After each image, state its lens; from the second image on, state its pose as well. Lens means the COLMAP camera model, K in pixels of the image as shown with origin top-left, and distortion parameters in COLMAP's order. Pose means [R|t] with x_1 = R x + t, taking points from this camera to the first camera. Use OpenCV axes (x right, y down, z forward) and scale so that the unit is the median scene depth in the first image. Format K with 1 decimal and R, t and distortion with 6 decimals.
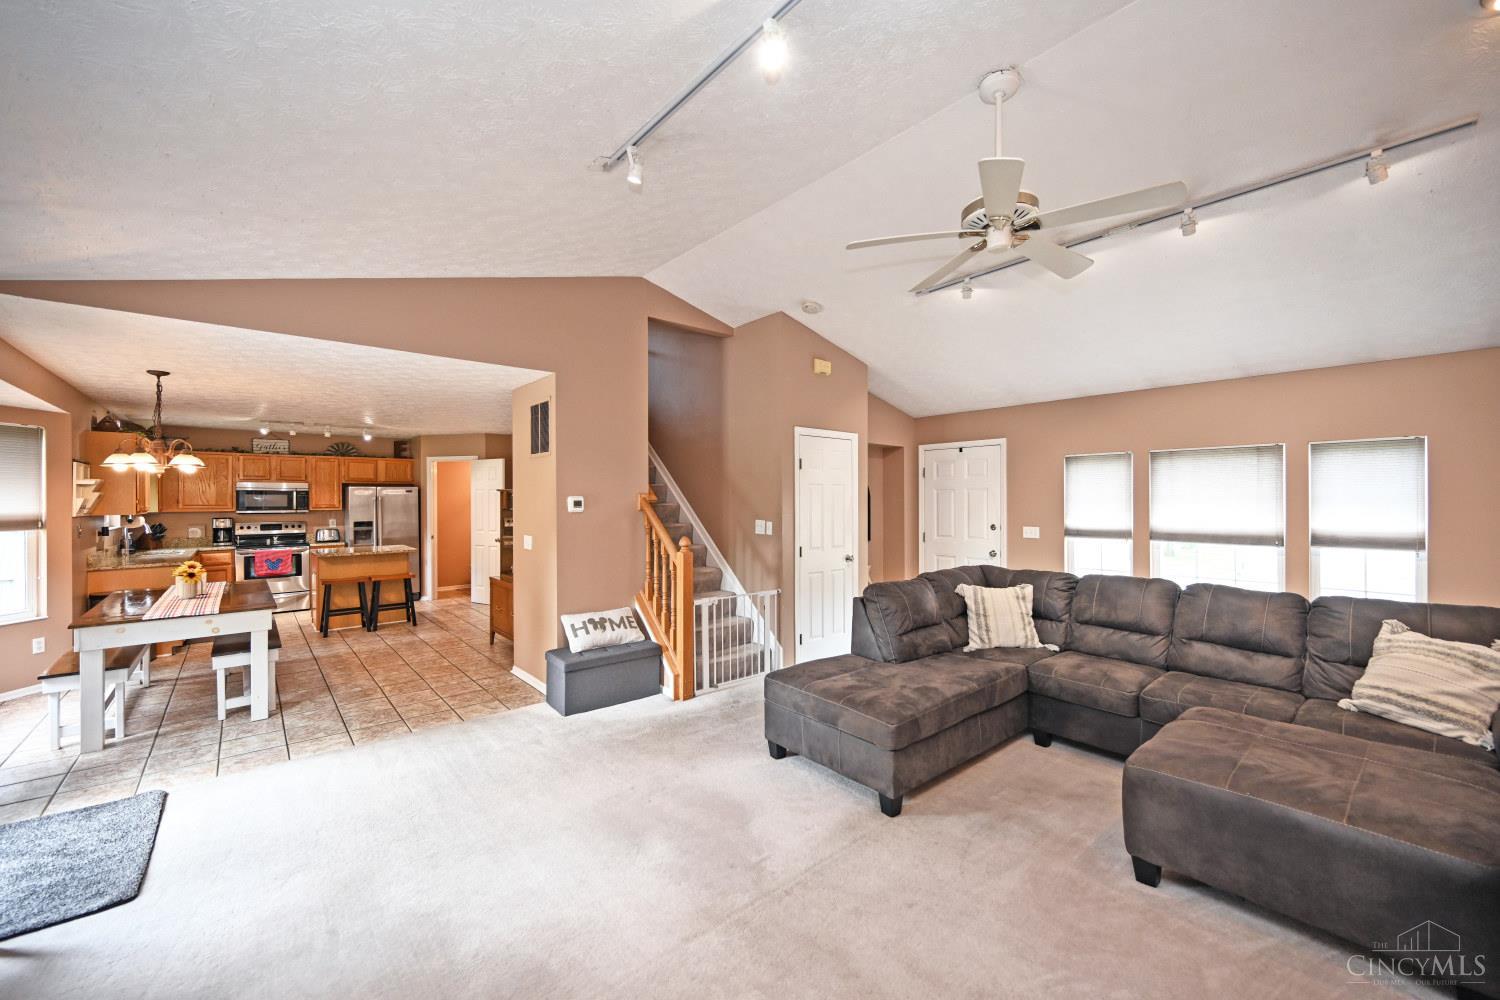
lens RADIAL K [[596.5, 0, 749.4], [0, 596.5, 496.2], [0, 0, 1]] dist [0.002339, -0.000930]
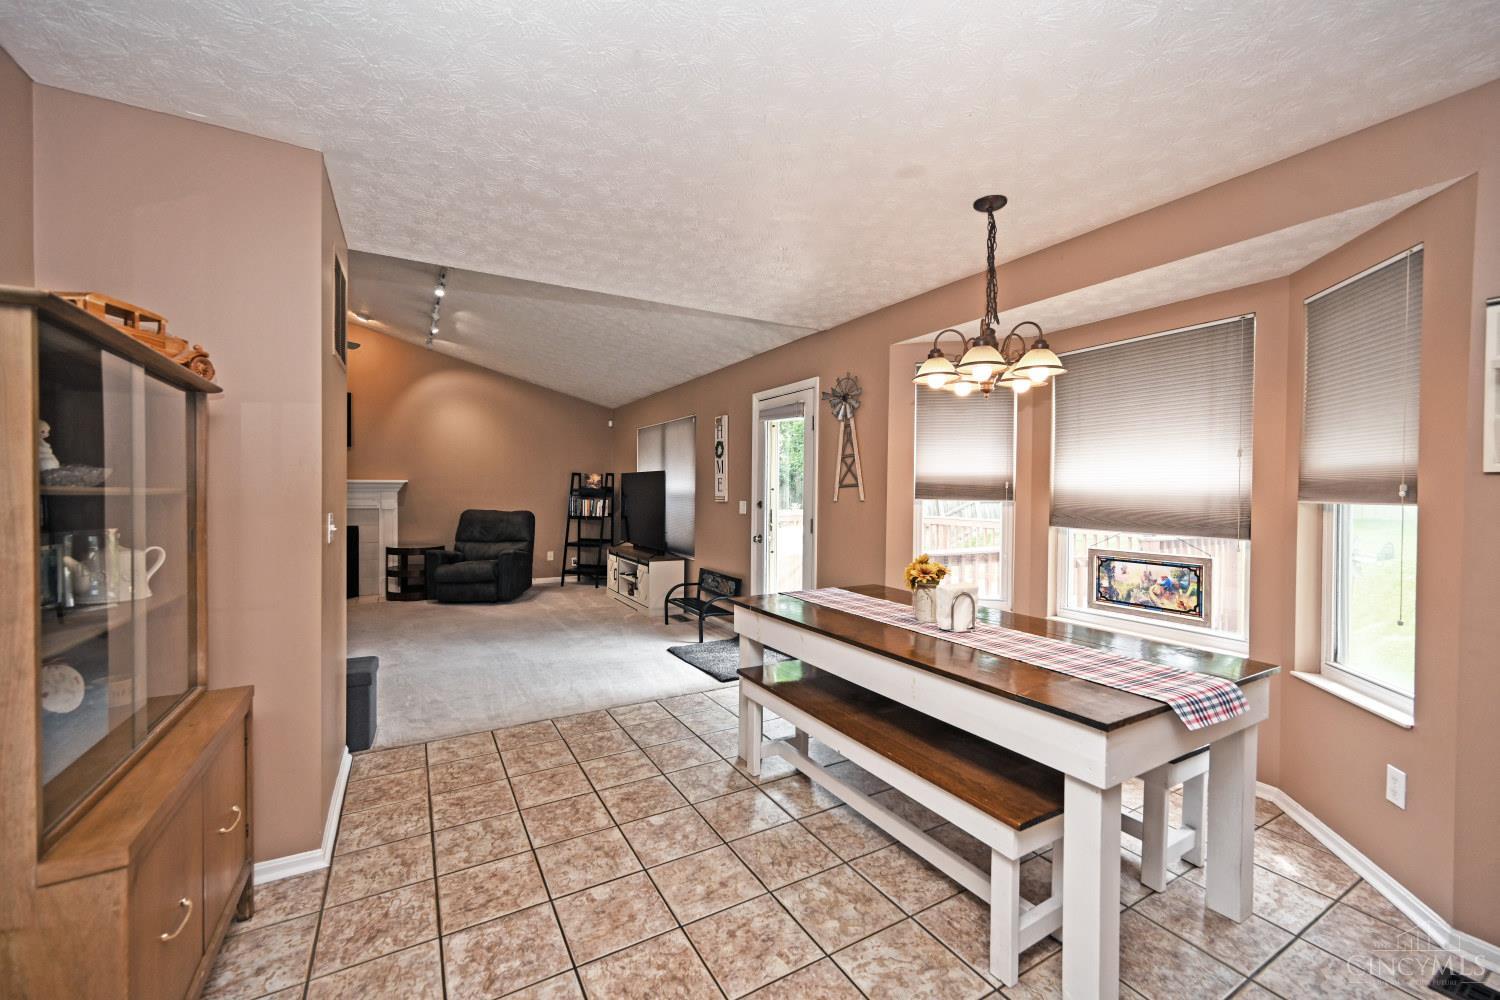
lens RADIAL K [[596.5, 0, 752.8], [0, 596.5, 505.7], [0, 0, 1]] dist [0.002339, -0.000930]
pose [[-0.983736, -0.009166, 0.179384, -0.785905], [-0.005453, 0.999761, 0.021183, 0.048491], [-0.179536, 0.019861, -0.983551, 1.403578]]
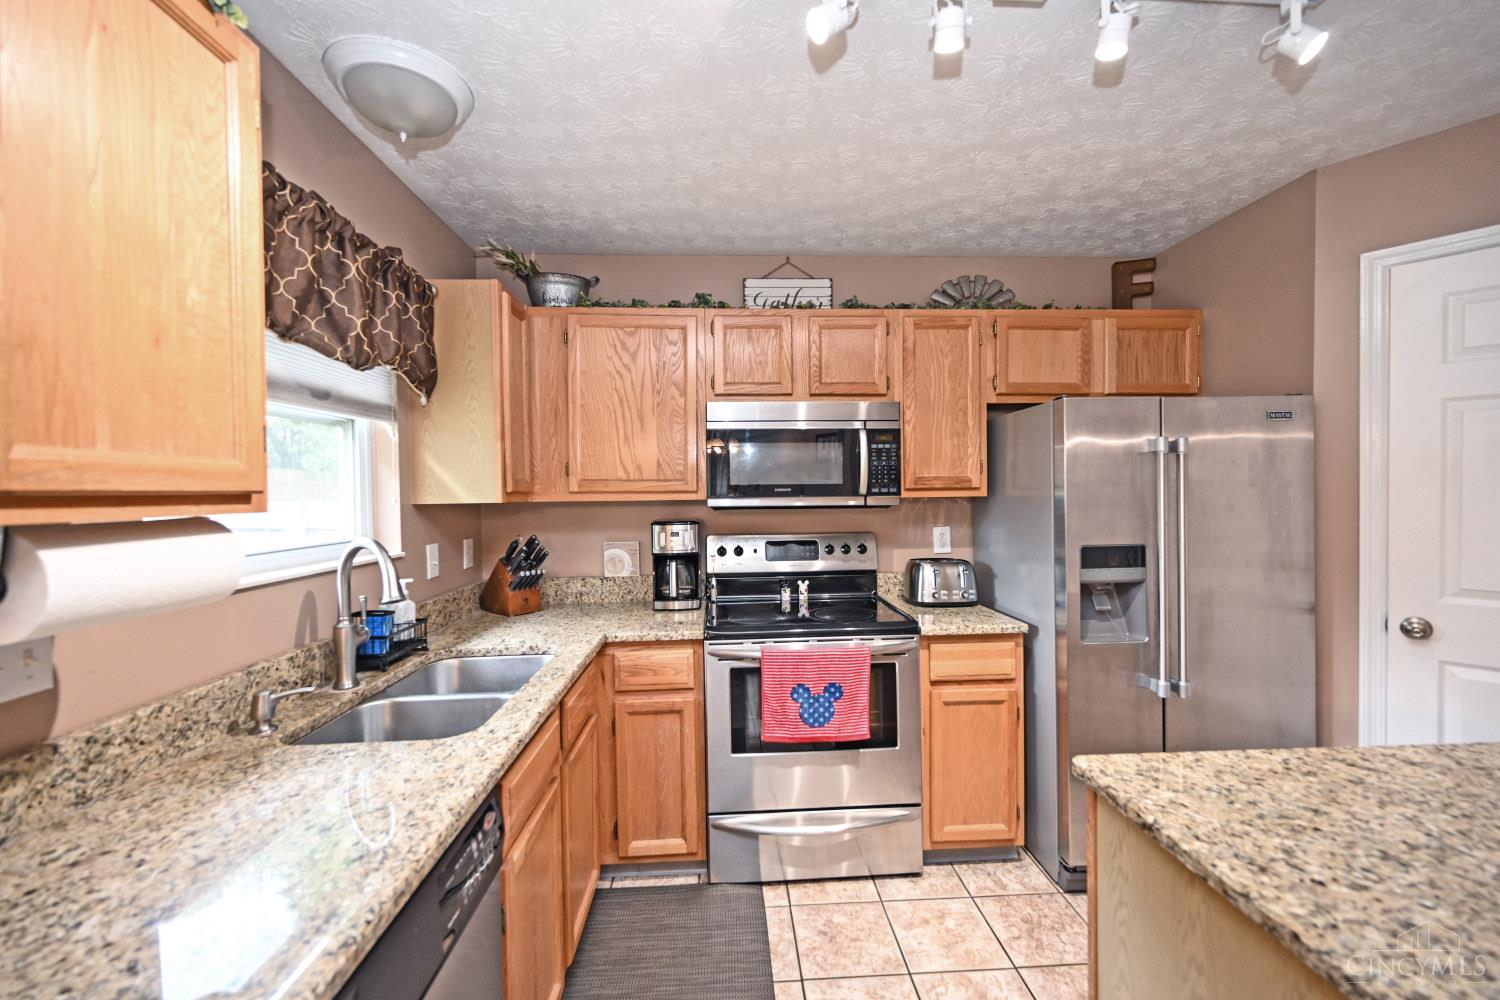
lens RADIAL K [[596.5, 0, 743.0], [0, 596.5, 495.0], [0, 0, 1]] dist [0.002339, -0.000930]
pose [[0.788069, -0.002589, -0.615582, -1.035955], [0.011997, 0.999866, 0.011153, 0.030186], [0.615470, -0.016174, 0.787994, 1.214881]]
